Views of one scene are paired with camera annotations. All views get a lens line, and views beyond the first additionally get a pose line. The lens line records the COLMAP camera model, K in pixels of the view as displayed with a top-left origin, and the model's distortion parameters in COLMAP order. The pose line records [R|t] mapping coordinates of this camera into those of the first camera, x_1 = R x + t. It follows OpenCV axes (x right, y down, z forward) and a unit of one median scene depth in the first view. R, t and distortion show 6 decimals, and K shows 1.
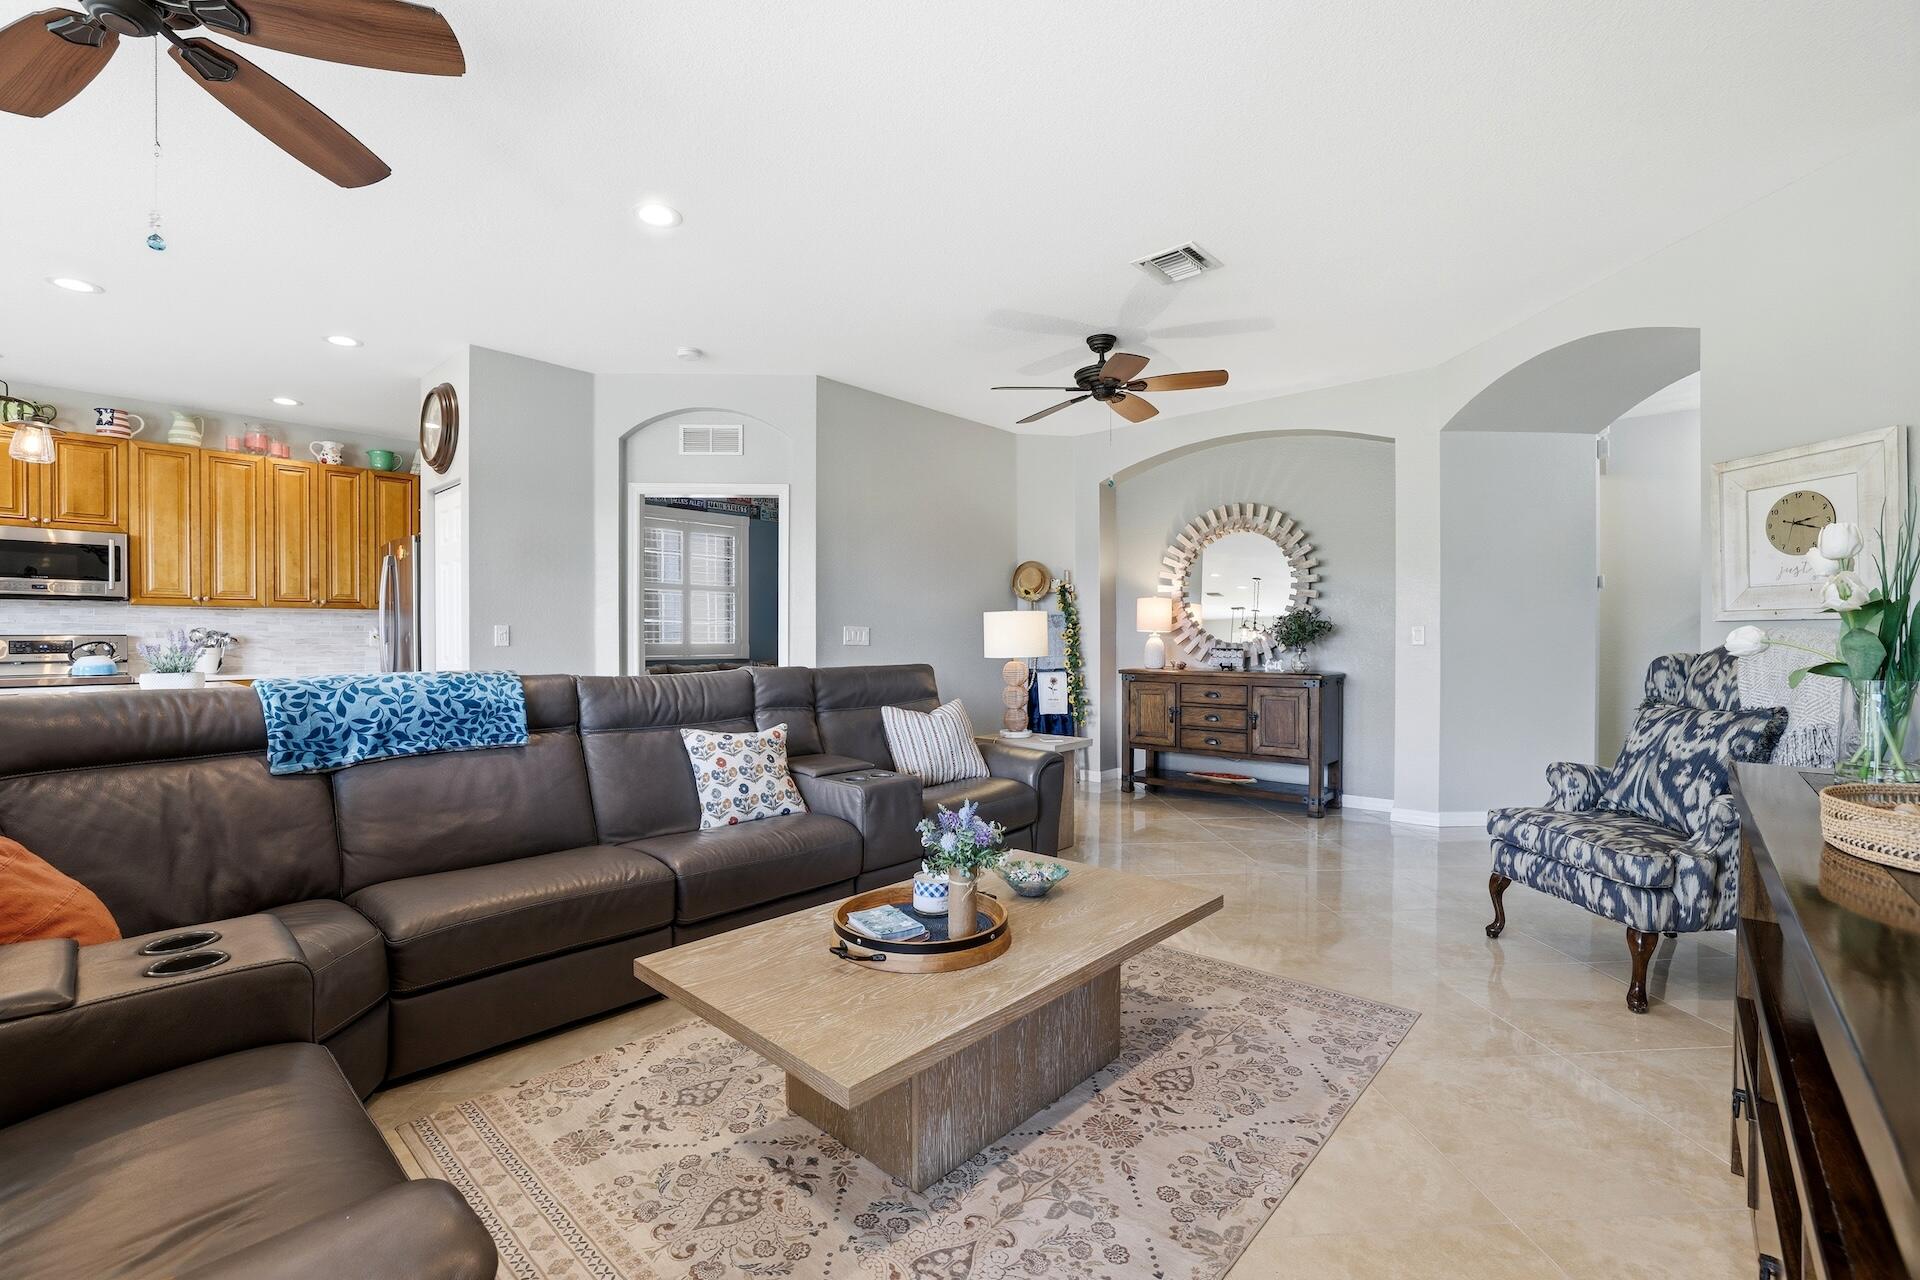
lens RADIAL K [[817.8, 0, 954.8], [0, 817.8, 637.2], [0, 0, 1]] dist [-0.045627, 0.015723]
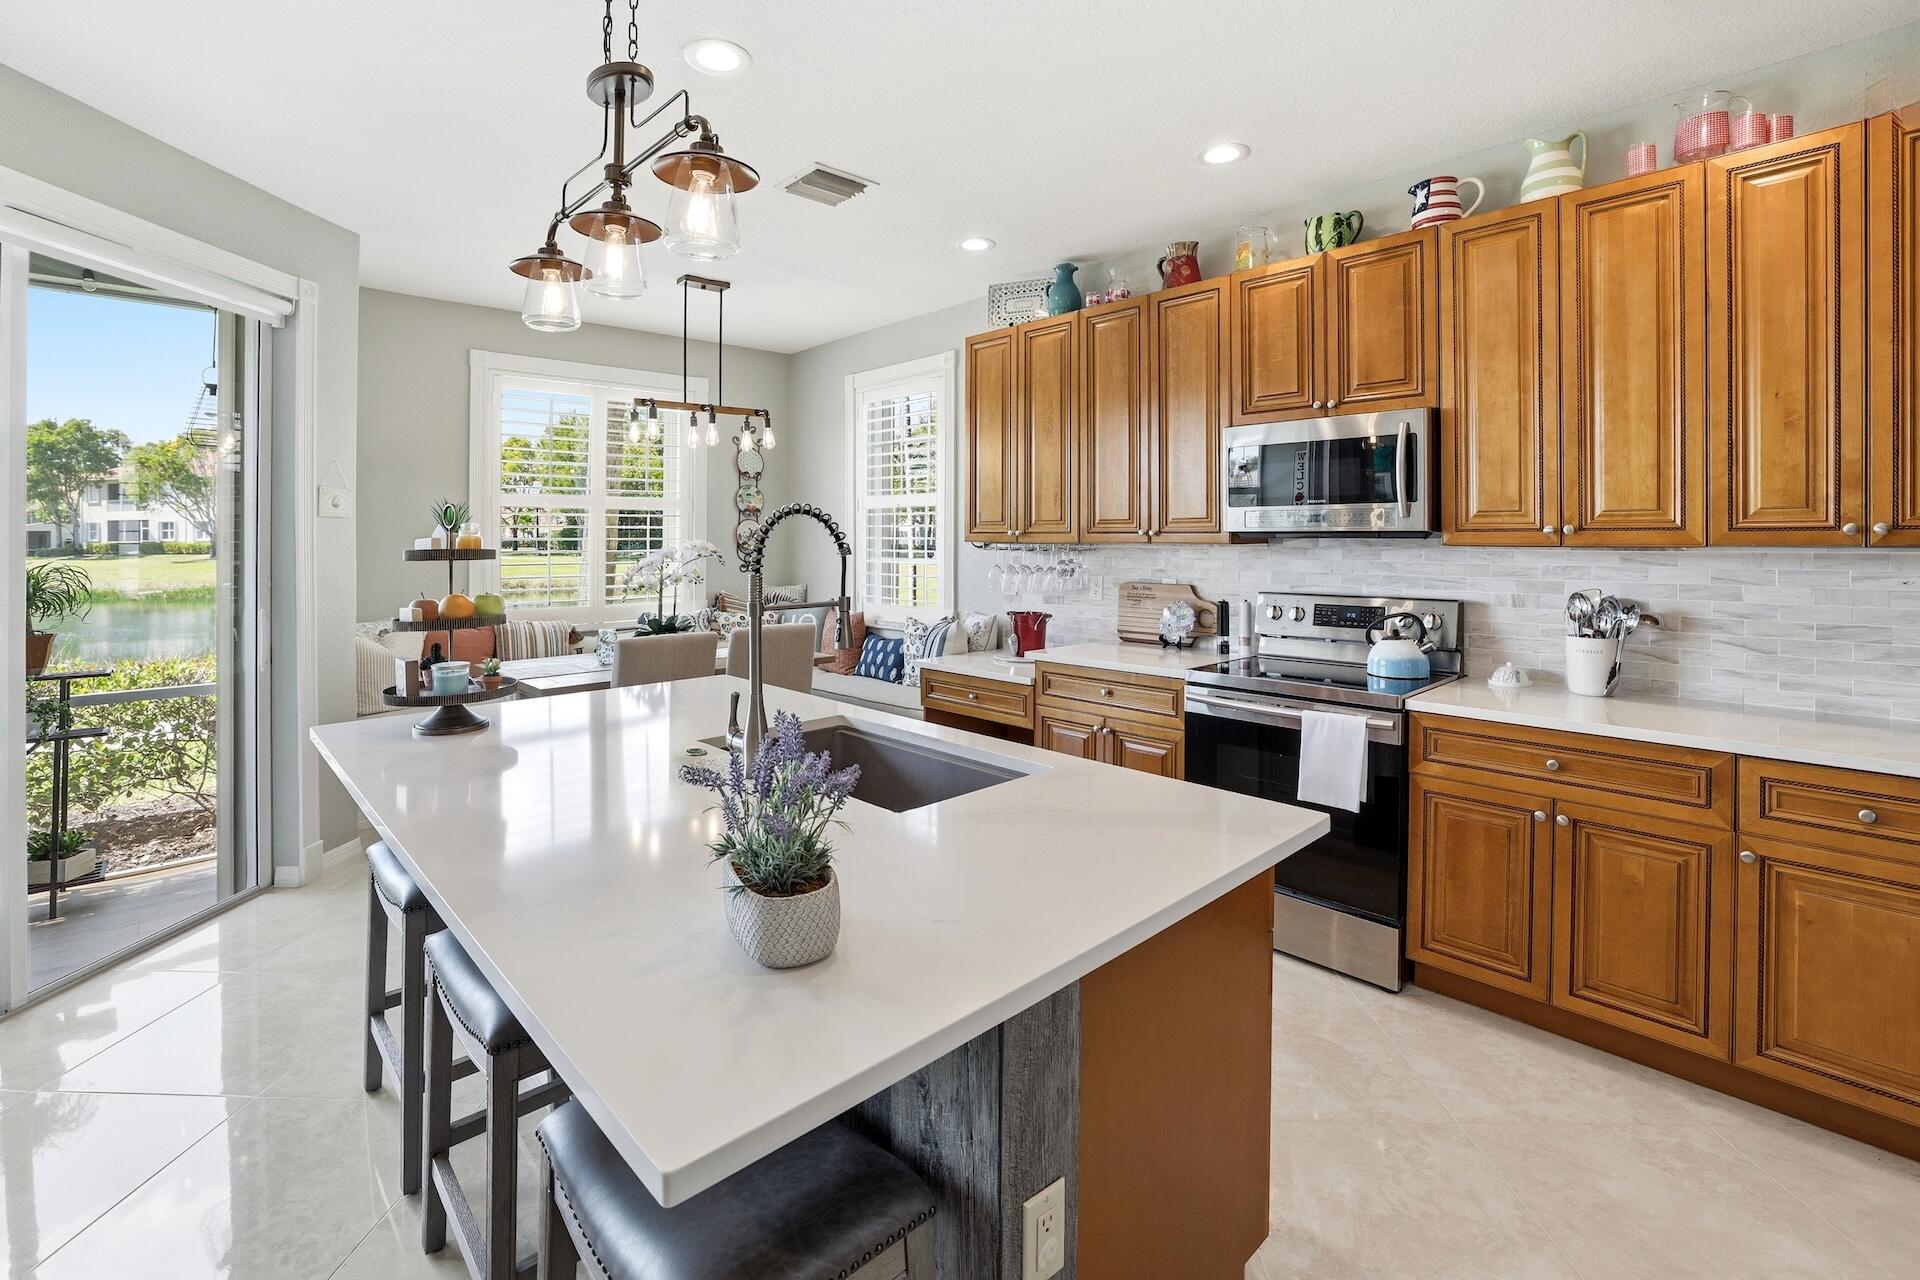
lens RADIAL K [[865.4, 0, 961.4], [0, 865.4, 539.4], [0, 0, 1]] dist [-0.022330, 0.000766]
pose [[-0.086425, 0.004688, -0.996247, -0.435449], [0.004465, 0.999981, 0.004319, -0.045926], [0.996248, -0.004075, -0.086445, 0.698281]]
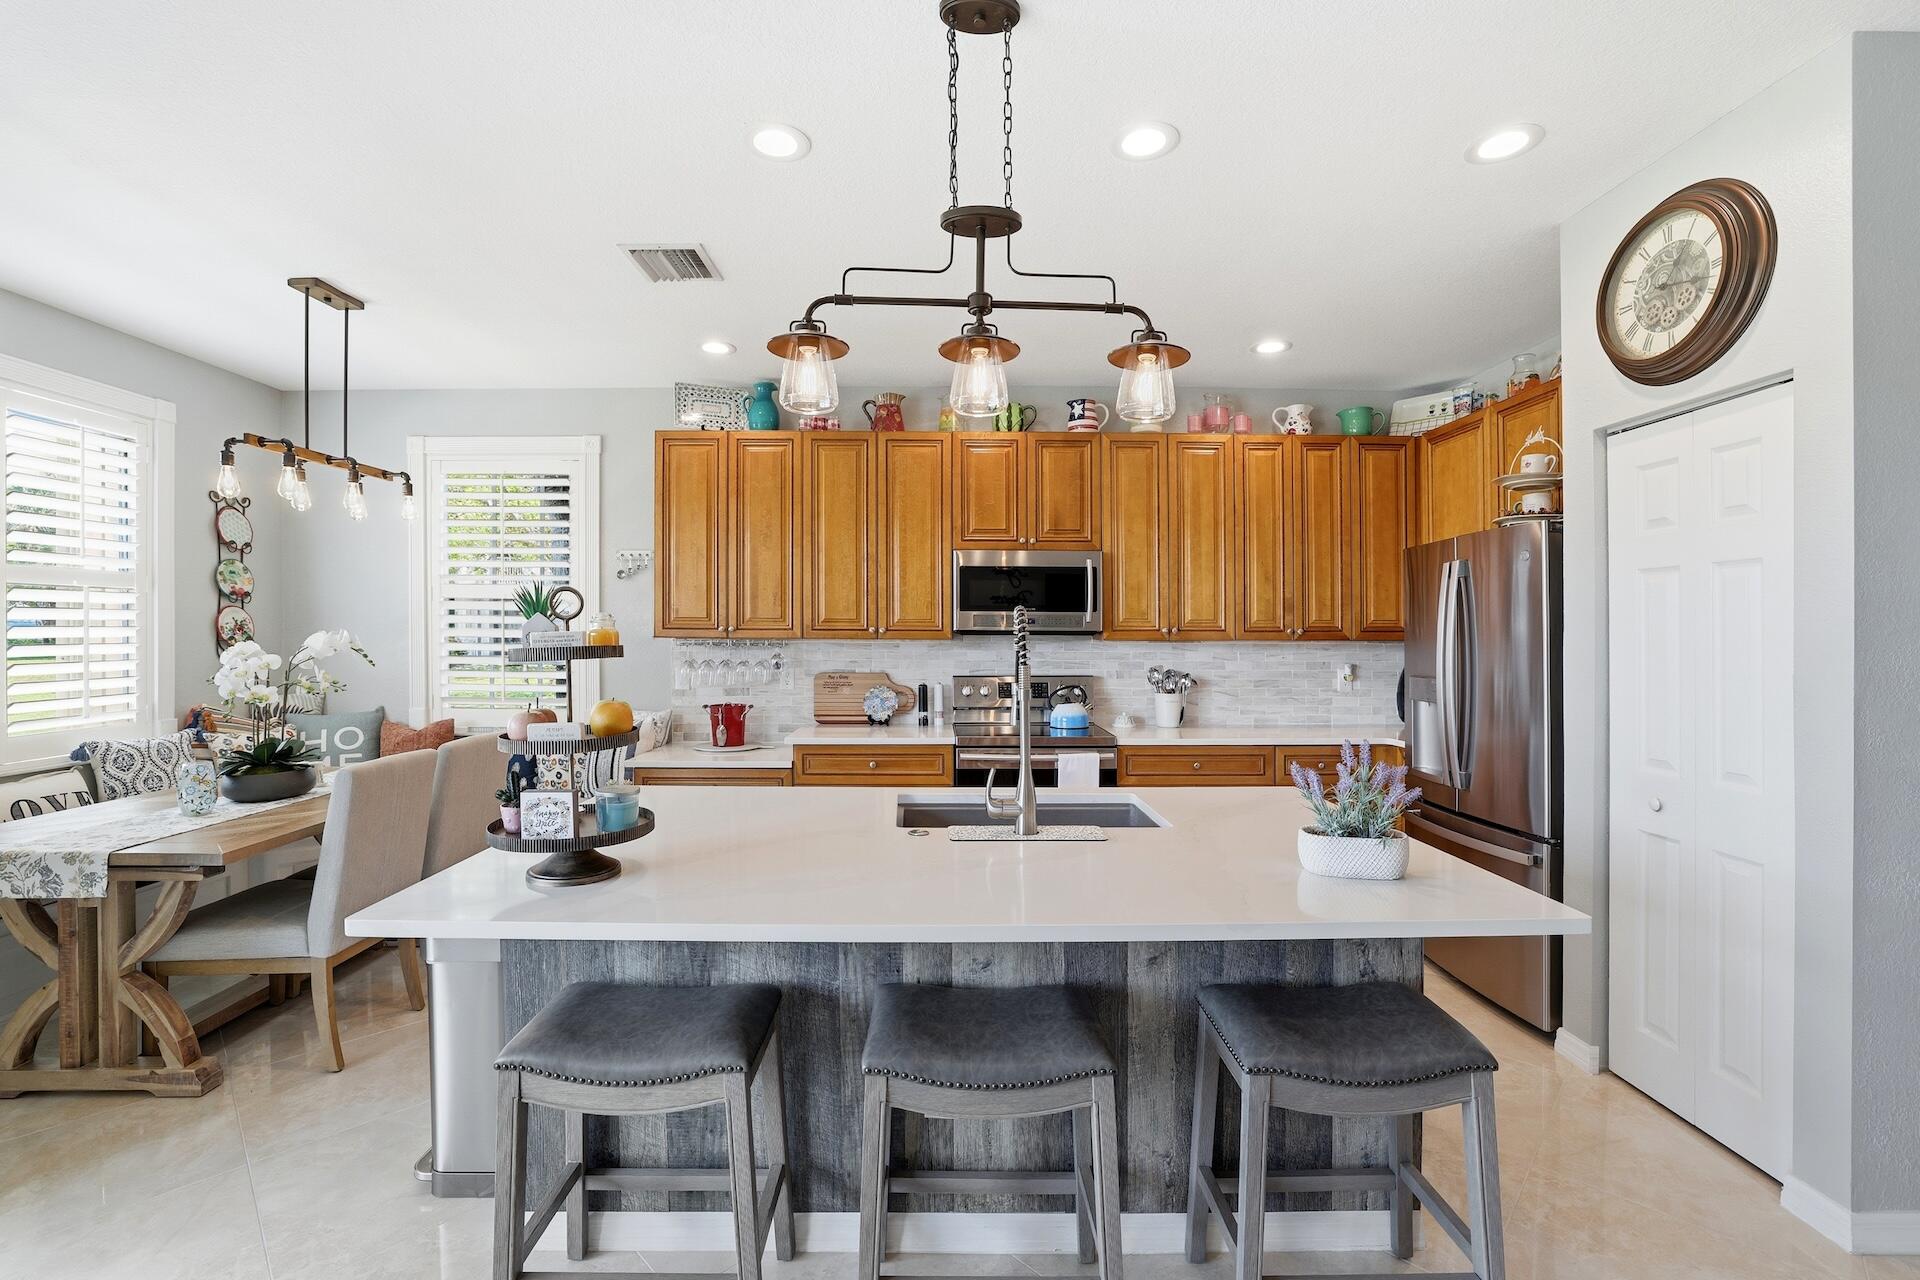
lens RADIAL K [[817.8, 0, 954.8], [0, 817.8, 637.2], [0, 0, 1]] dist [-0.045627, 0.015723]
pose [[0.677103, 0.009775, -0.735823, -0.509317], [-0.003494, 0.999943, 0.010068, -0.048719], [0.735880, -0.004246, 0.677099, 0.318541]]
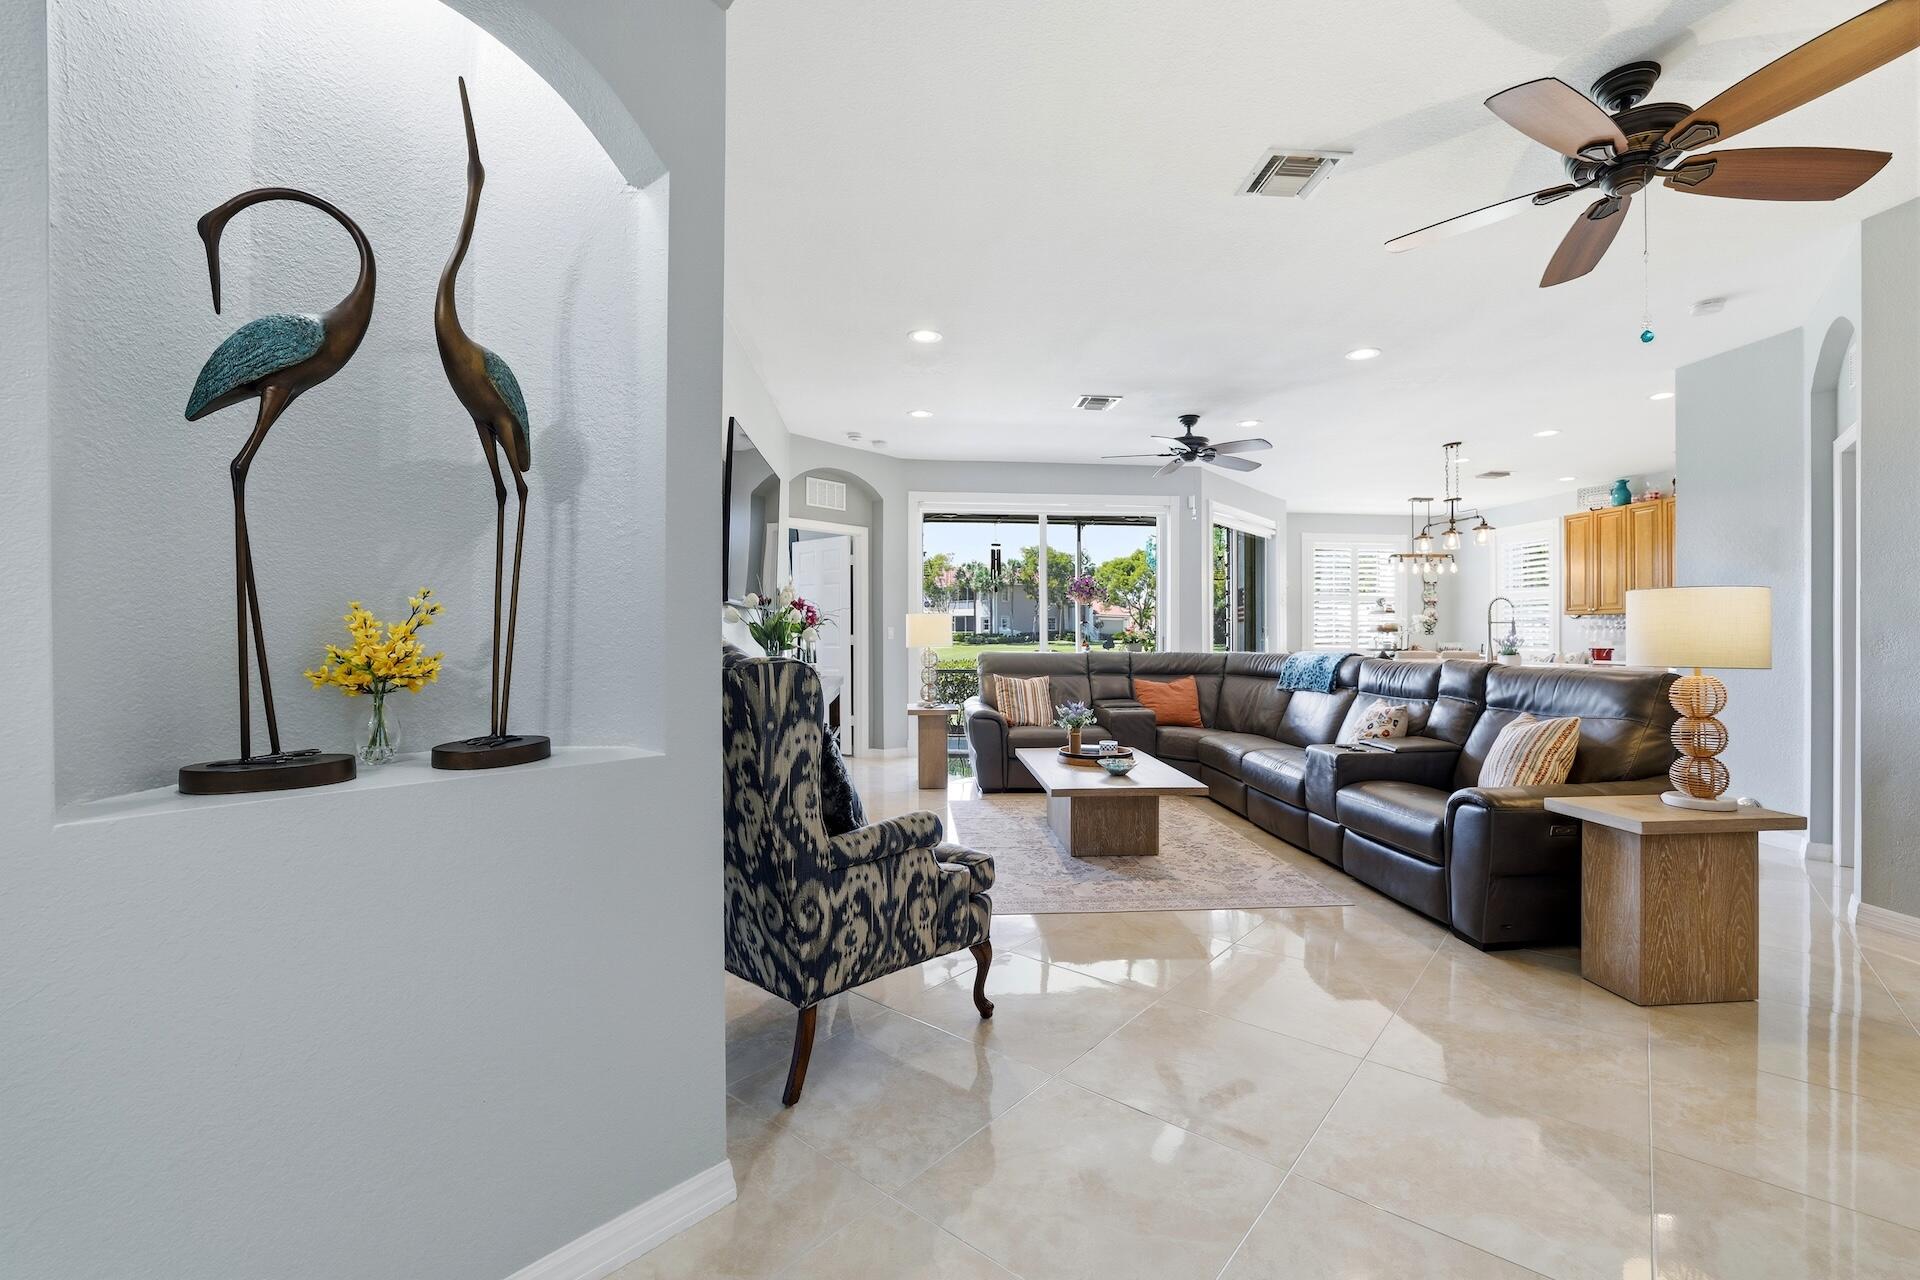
lens RADIAL K [[817.8, 0, 954.8], [0, 817.8, 637.2], [0, 0, 1]] dist [-0.045627, 0.015723]
pose [[-0.692240, 0.001142, -0.721666, 0.711456], [-0.001024, 0.999996, 0.002565, 0.001563], [0.721667, 0.002515, -0.692236, 0.856402]]
